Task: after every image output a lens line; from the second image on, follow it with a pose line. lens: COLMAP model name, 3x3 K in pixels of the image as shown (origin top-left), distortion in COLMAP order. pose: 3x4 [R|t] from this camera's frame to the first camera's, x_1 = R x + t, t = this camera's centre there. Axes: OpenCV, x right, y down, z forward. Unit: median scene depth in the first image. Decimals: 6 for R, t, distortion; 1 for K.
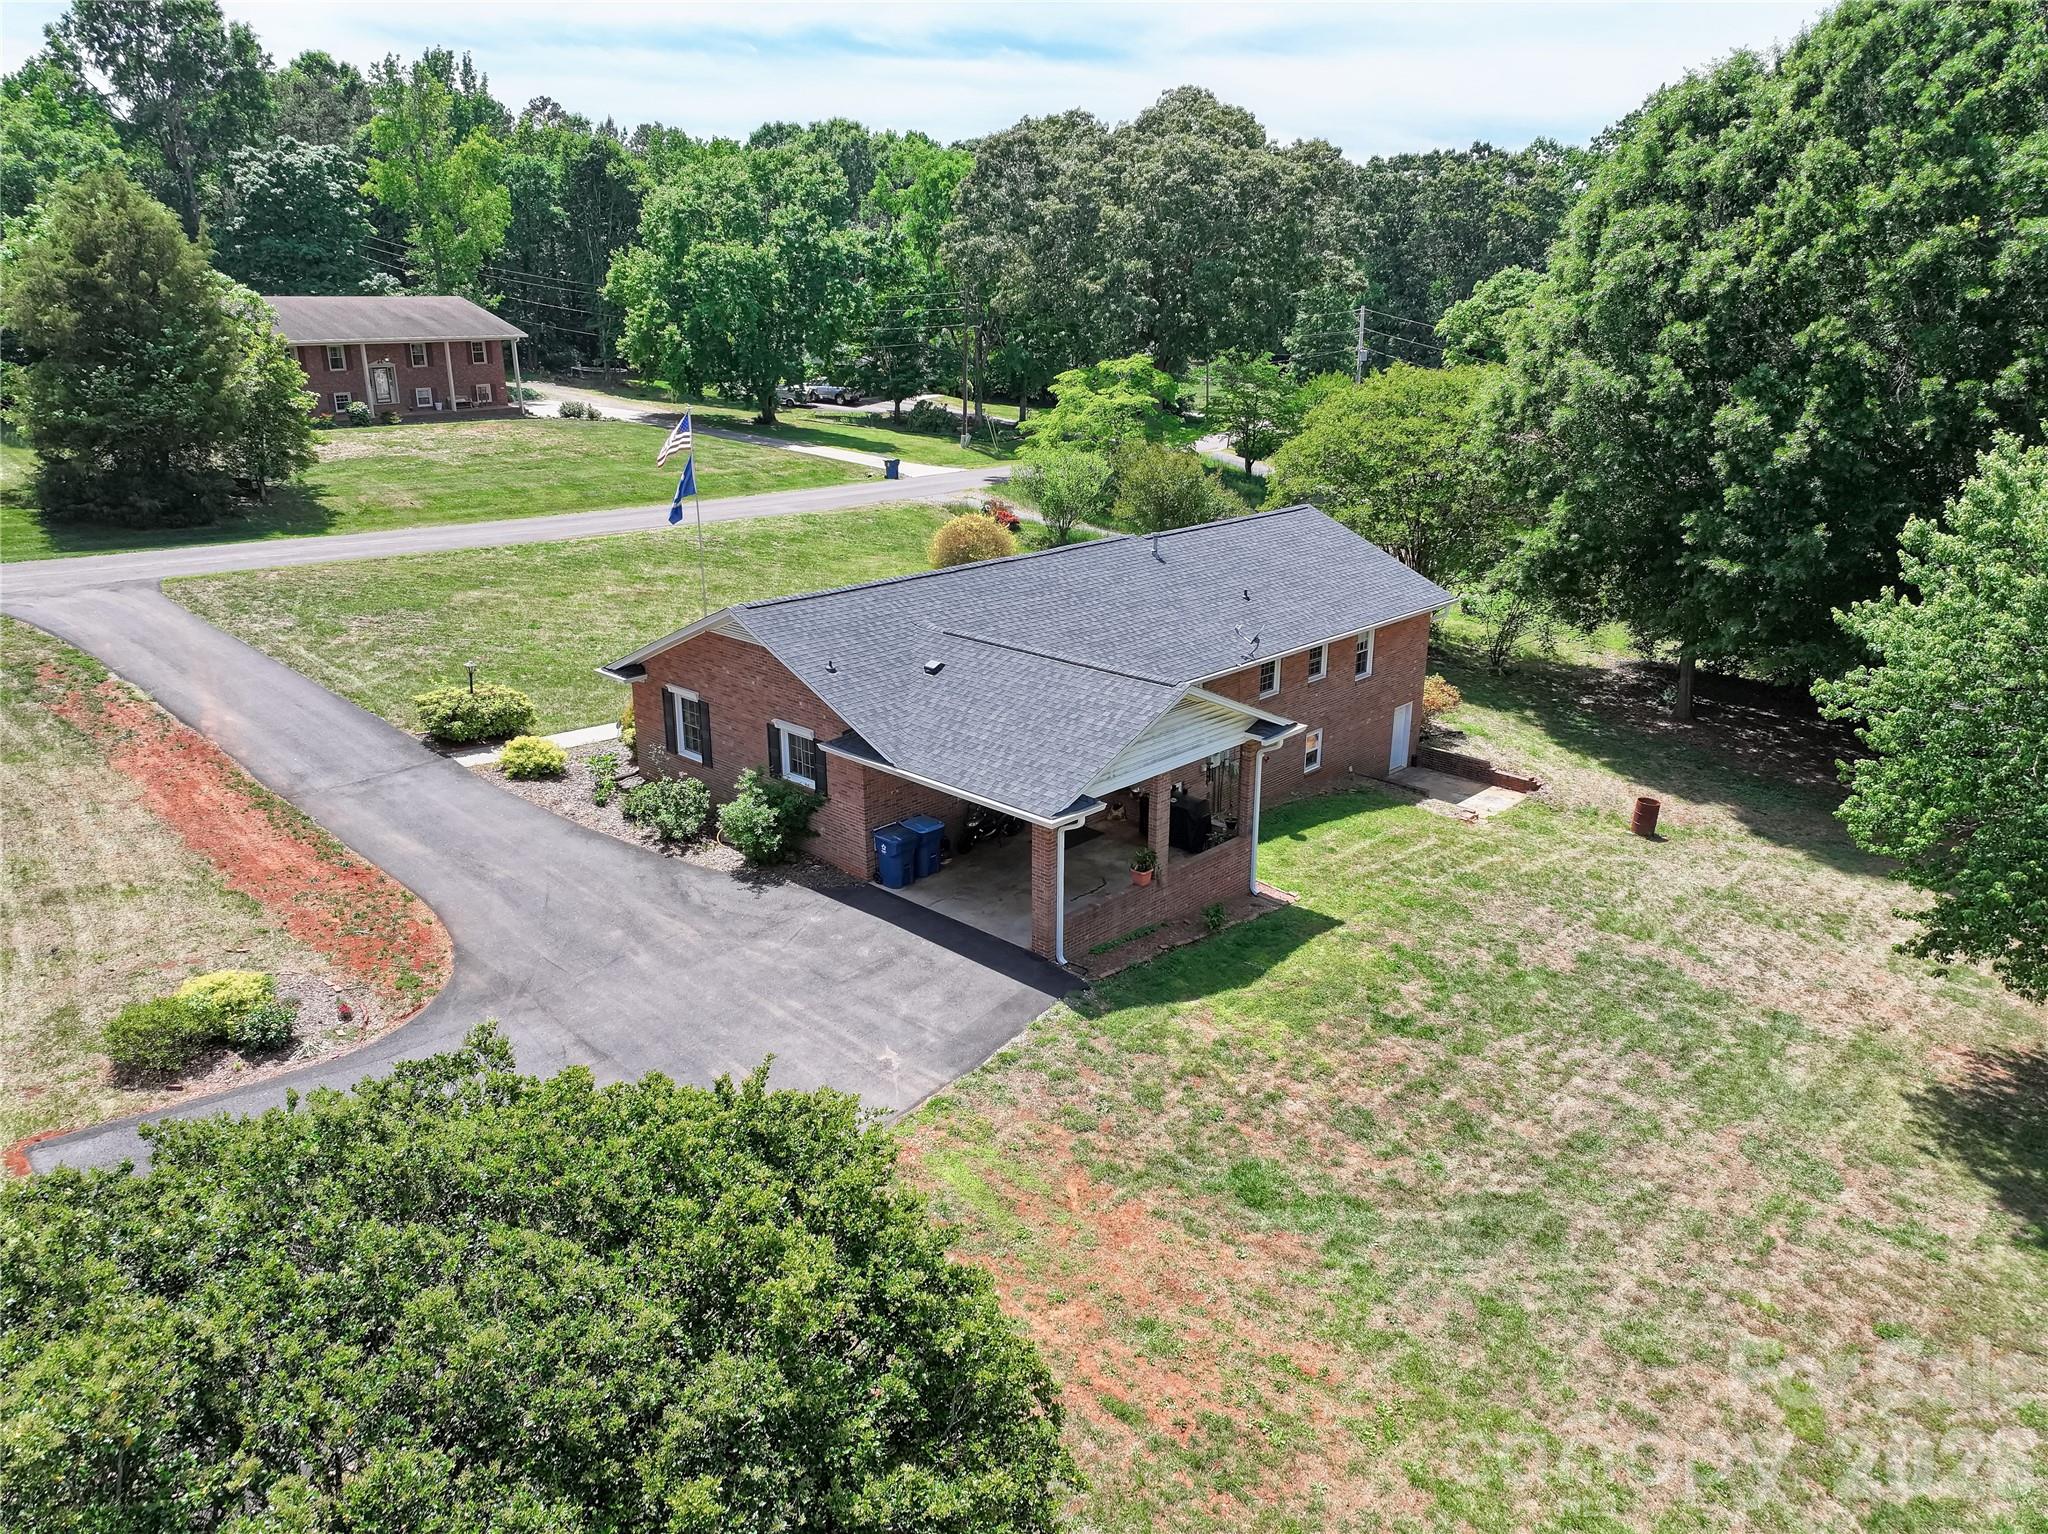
lens RADIAL K [[1431.5, 0, 1024.0], [0, 1431.5, 767.0], [0, 0, 1]] dist [0.004251, 0.004799]
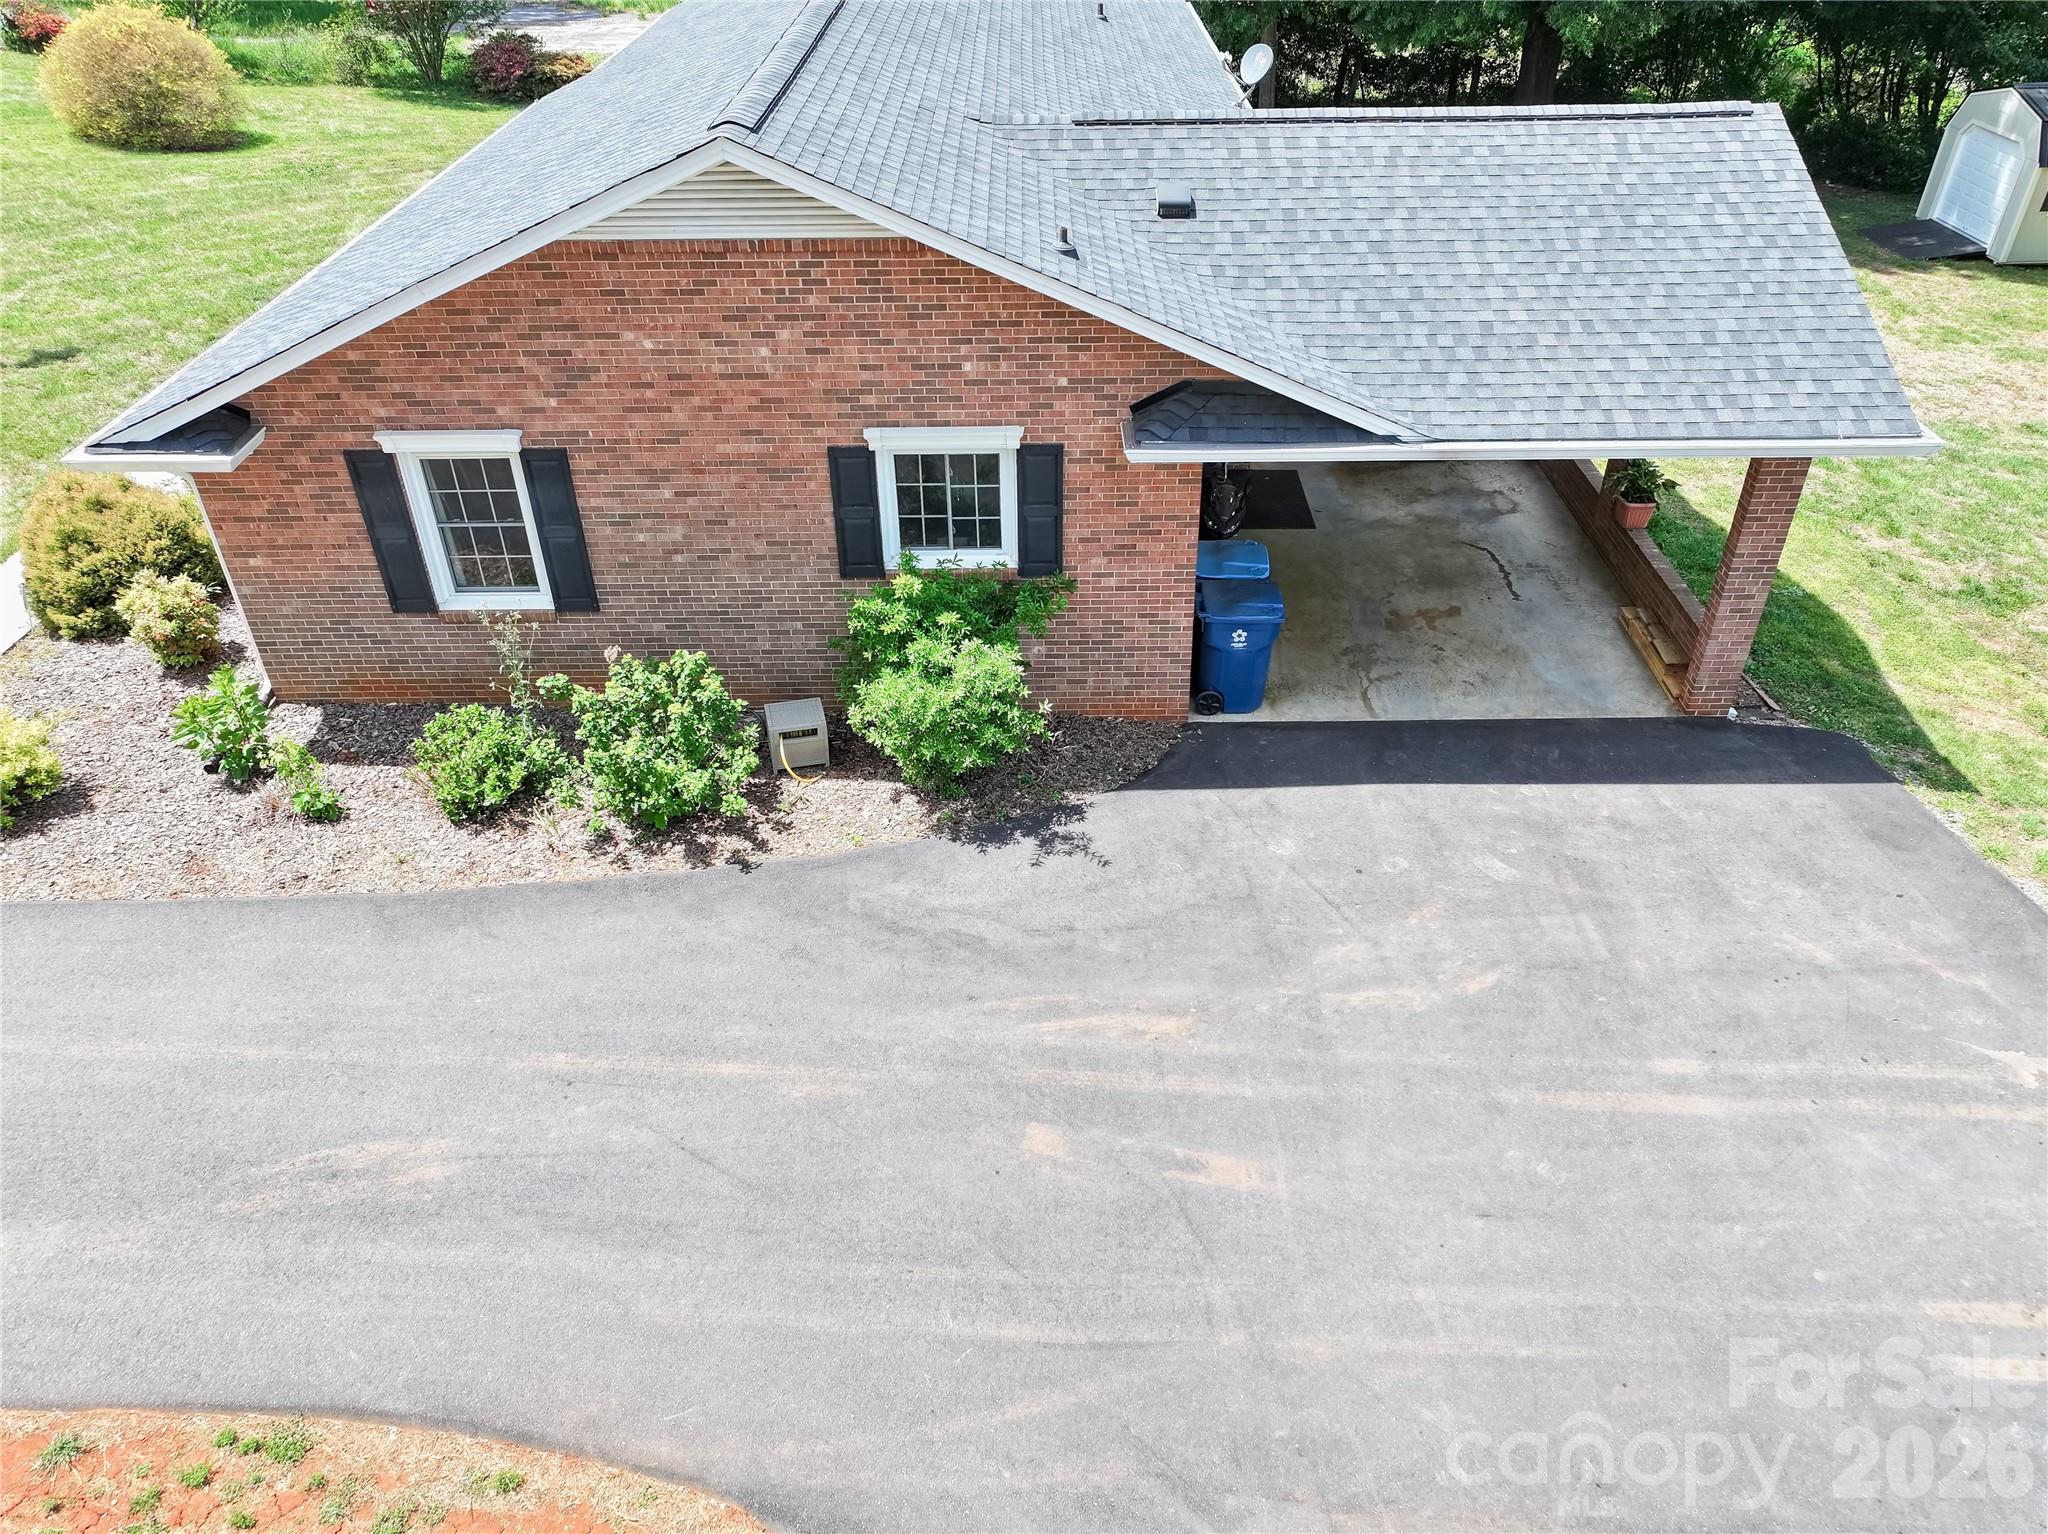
lens RADIAL K [[1431.5, 0, 1024.0], [0, 1431.5, 767.0], [0, 0, 1]] dist [0.004251, 0.004799]
pose [[0.724317, -0.411228, 0.553405, -0.393706], [0.229840, 0.900759, 0.368519, -0.083662], [-0.650030, -0.139730, 0.746952, 0.674152]]
